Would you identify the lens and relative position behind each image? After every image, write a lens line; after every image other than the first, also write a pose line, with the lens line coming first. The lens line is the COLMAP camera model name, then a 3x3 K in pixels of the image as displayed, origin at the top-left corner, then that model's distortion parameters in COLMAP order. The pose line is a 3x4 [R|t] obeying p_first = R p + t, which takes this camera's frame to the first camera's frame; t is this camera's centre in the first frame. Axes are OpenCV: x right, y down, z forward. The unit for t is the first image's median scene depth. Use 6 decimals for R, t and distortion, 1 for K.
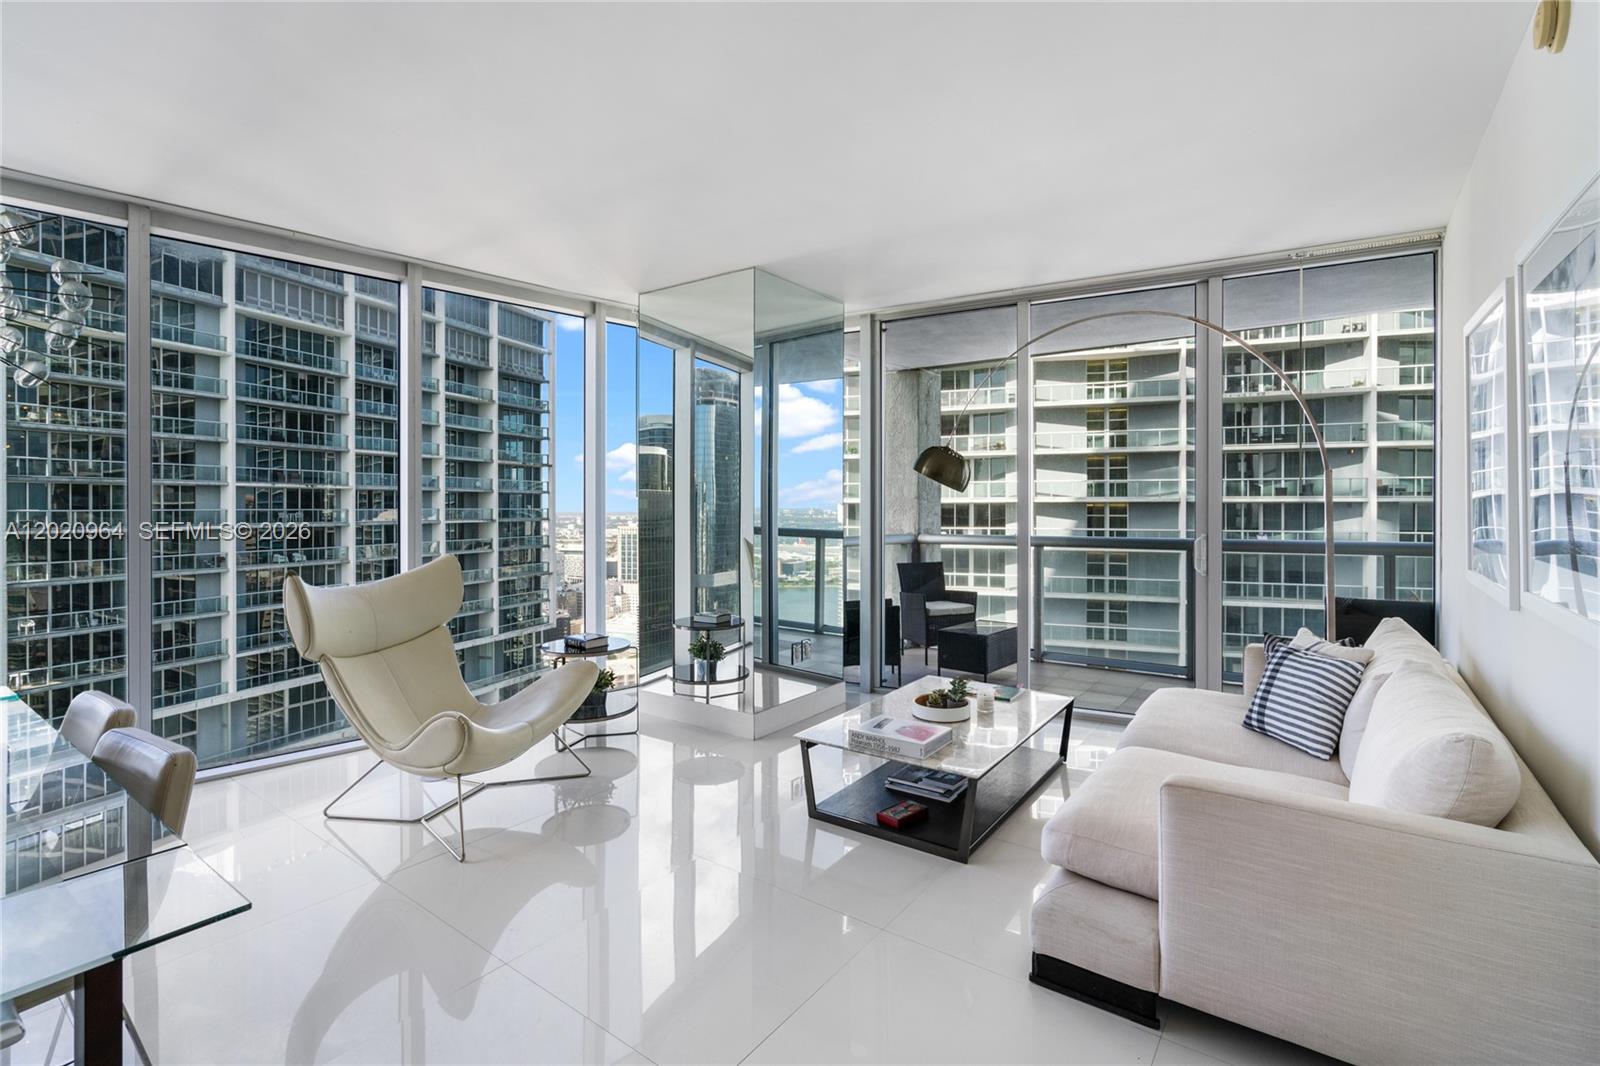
lens RADIAL K [[727.6, 0, 801.8], [0, 727.6, 510.8], [0, 0, 1]] dist [-0.000661, 0.007217]
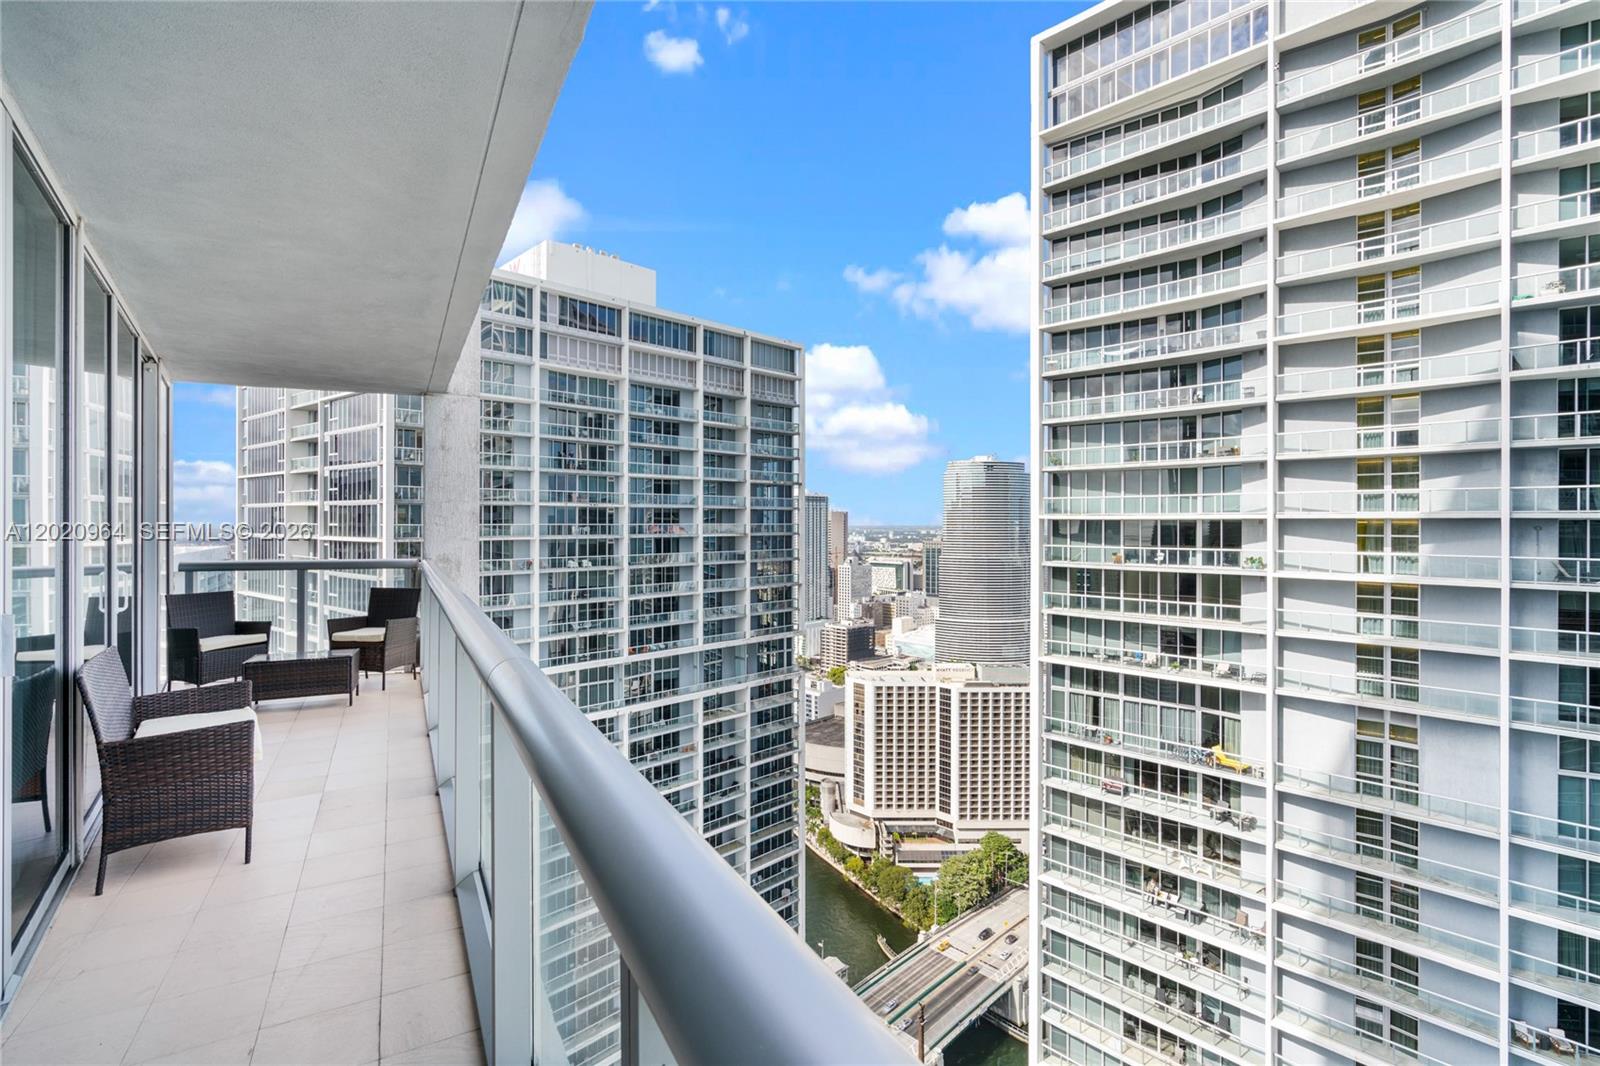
lens RADIAL K [[723.4, 0, 804.8], [0, 723.4, 522.8], [0, 0, 1]] dist [-0.015081, 0.009970]
pose [[0.912845, 0.002378, -0.408300, 0.111575], [-0.003908, 0.999988, -0.002913, -0.001735], [0.408288, 0.004254, 0.912843, 0.035641]]
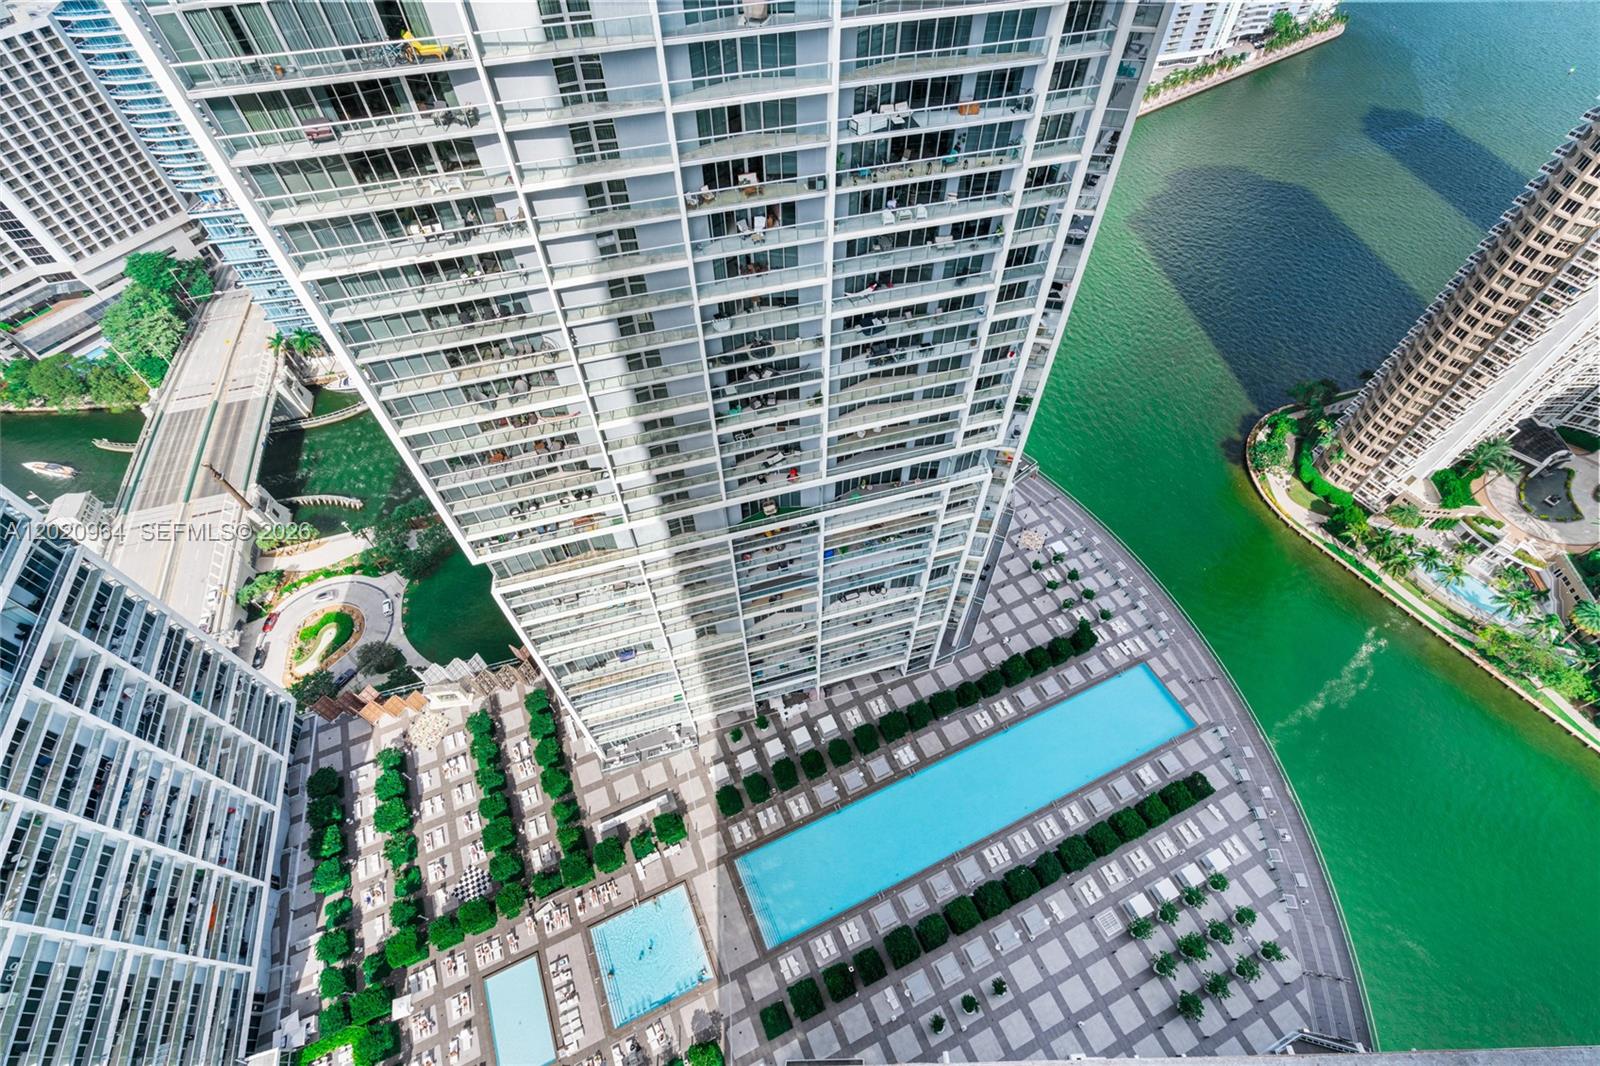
lens RADIAL K [[713.3, 0, 804.7], [0, 713.3, 529.9], [0, 0, 1]] dist [-0.006287, 0.002005]
pose [[0.795978, -0.481950, 0.366255, 0.054546], [0.006030, 0.611338, 0.791346, 0.001436], [-0.605296, -0.627686, 0.489518, 0.090325]]
